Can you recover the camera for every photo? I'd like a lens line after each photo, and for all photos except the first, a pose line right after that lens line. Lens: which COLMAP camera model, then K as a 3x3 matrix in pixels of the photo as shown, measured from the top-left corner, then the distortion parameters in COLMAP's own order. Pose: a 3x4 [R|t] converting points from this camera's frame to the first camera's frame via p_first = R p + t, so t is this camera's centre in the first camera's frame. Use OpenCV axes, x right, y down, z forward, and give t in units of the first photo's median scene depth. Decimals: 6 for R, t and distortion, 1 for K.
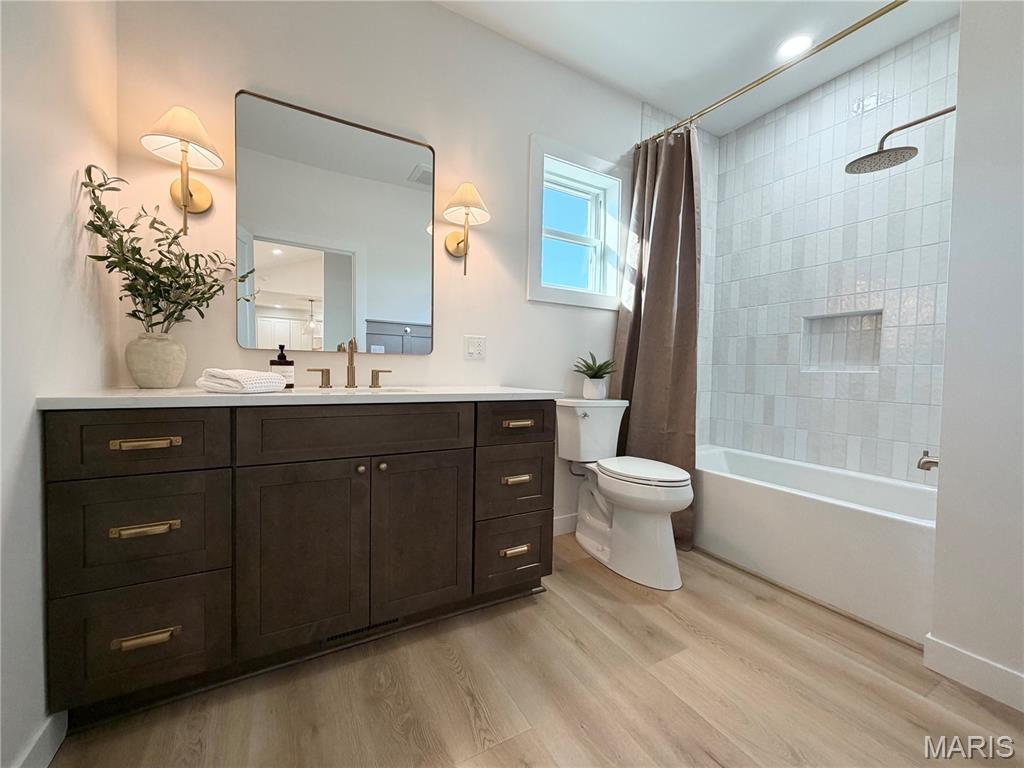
lens RADIAL K [[406.4, 0, 509.0], [0, 406.4, 385.6], [0, 0, 1]] dist [-0.001256, 0.000373]
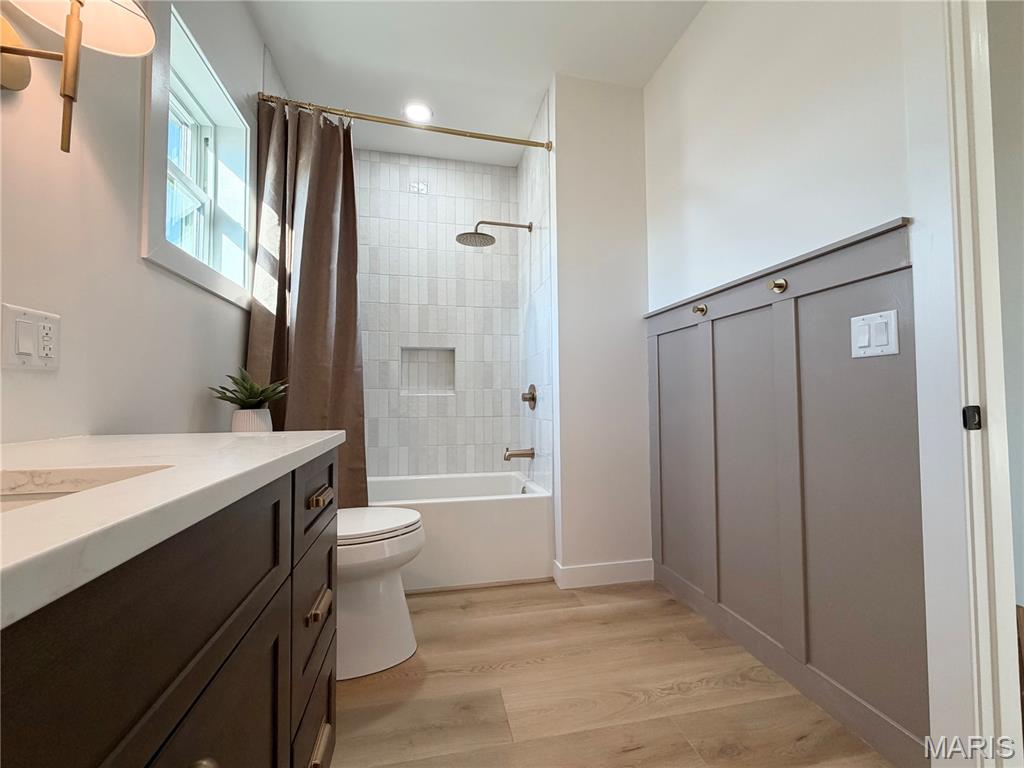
lens RADIAL K [[406.4, 0, 509.0], [0, 406.4, 385.6], [0, 0, 1]] dist [-0.001256, 0.000373]
pose [[0.298062, 0.011621, 0.954476, -0.293711], [0.046774, 0.998547, -0.026764, -0.018427], [-0.953400, 0.052622, 0.297085, 0.429248]]
